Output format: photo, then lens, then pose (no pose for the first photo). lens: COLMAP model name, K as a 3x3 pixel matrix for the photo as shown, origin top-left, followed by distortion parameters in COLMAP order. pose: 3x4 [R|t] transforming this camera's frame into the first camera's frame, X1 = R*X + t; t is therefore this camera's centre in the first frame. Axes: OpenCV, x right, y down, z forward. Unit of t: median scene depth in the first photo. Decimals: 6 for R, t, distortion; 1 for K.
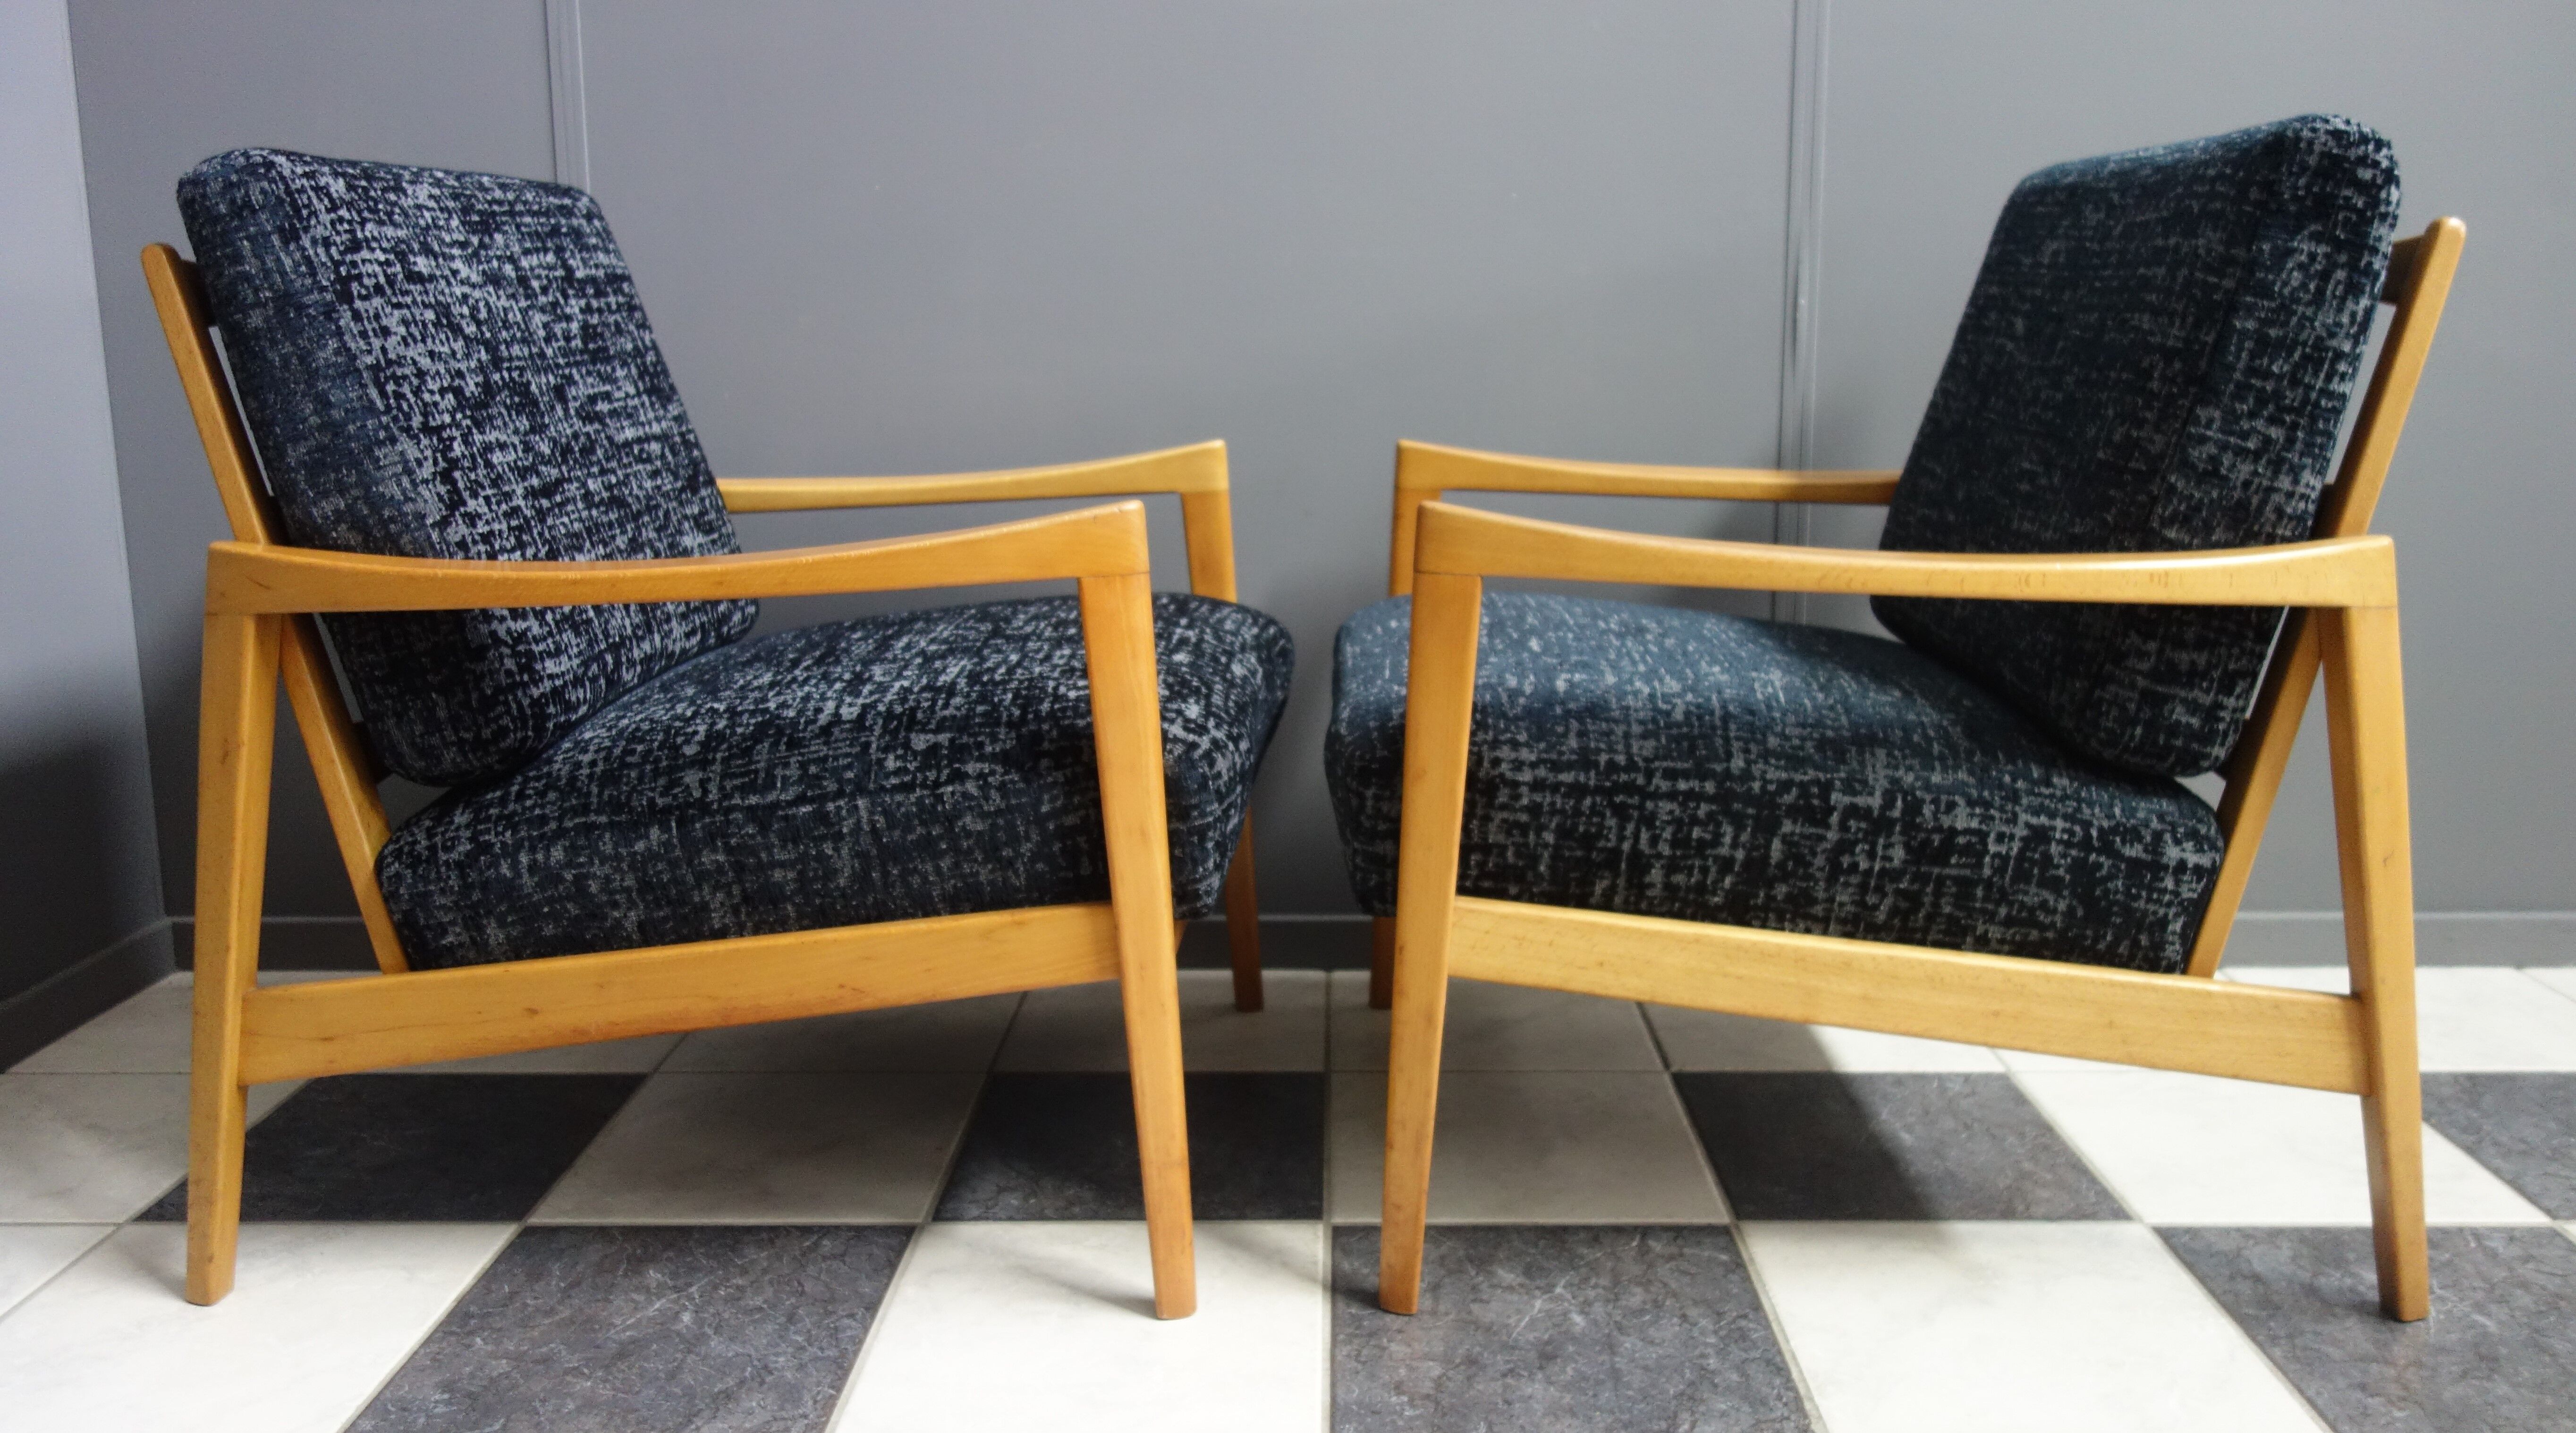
lens RADIAL K [[2052.6, 0, 1274.7], [0, 2052.6, 635.0], [0, 0, 1]] dist [-0.012845, -0.006386]
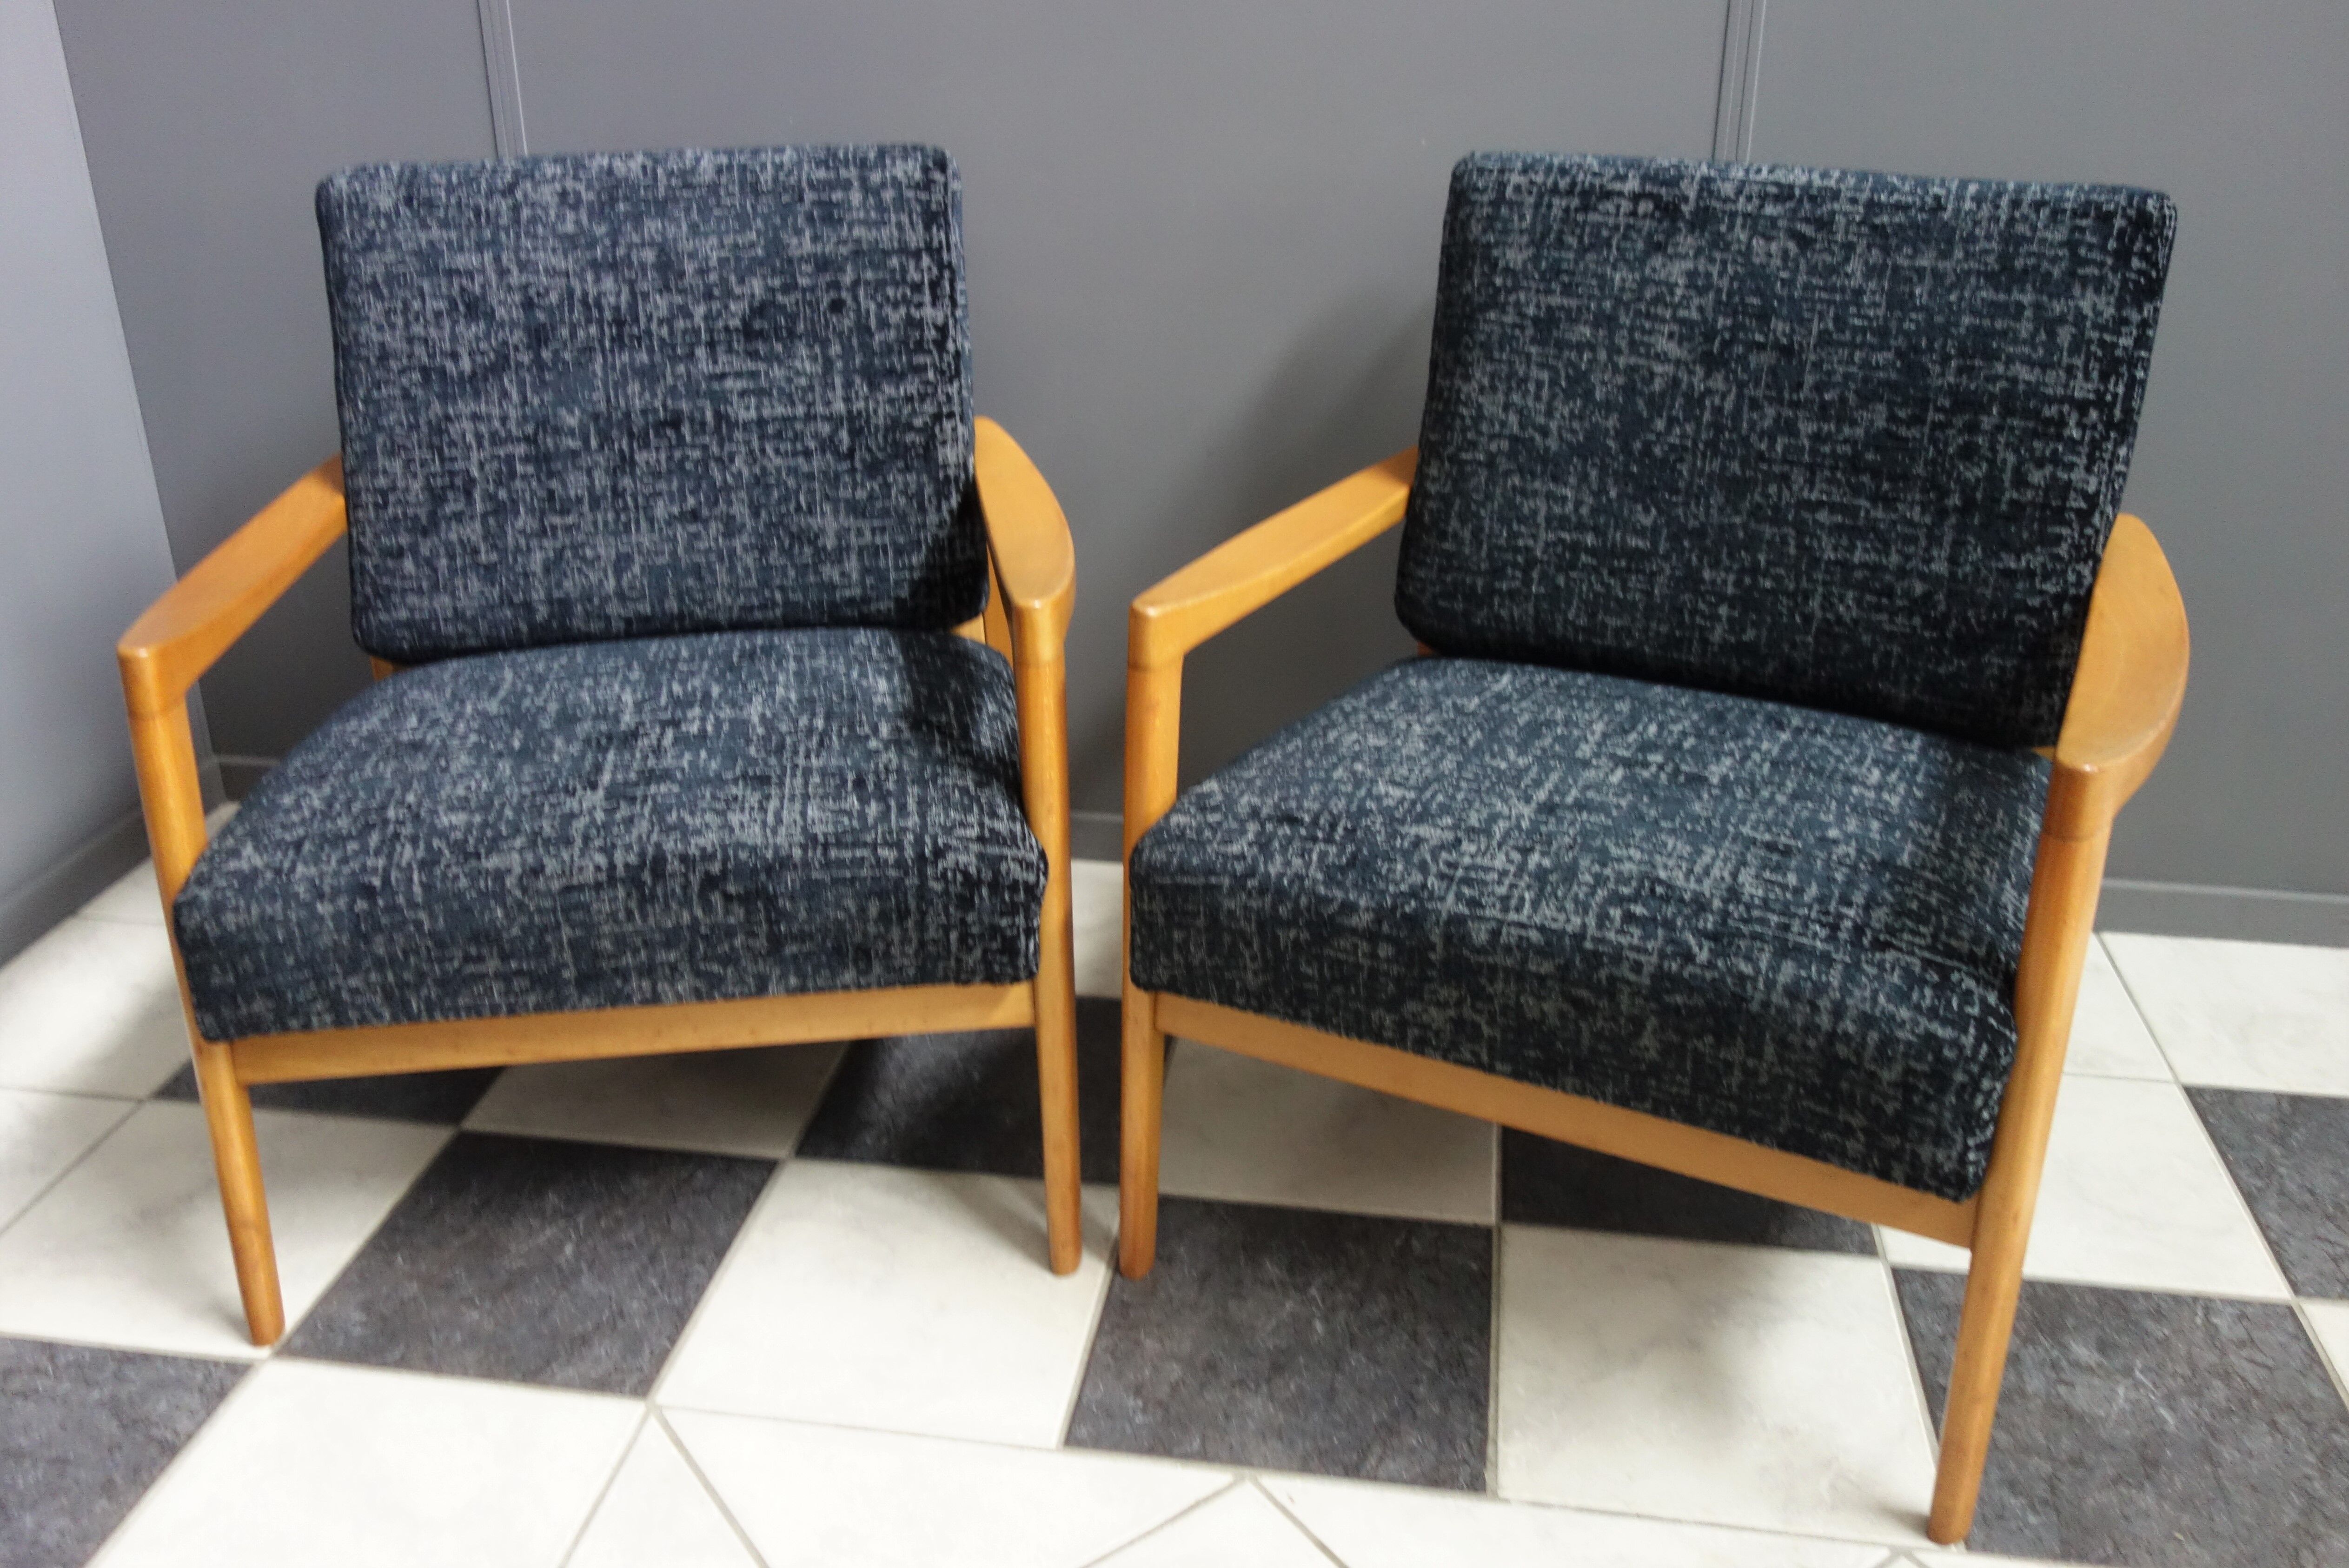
lens RADIAL K [[1996.8, 0, 1132.4], [0, 1996.8, 713.4], [0, 0, 1]] dist [-0.005055, -0.006822]
pose [[0.429804, -0.344584, 0.834584, -0.788723], [0.149889, 0.938719, 0.310388, -0.401215], [-0.890394, -0.008311, 0.455114, 0.957595]]
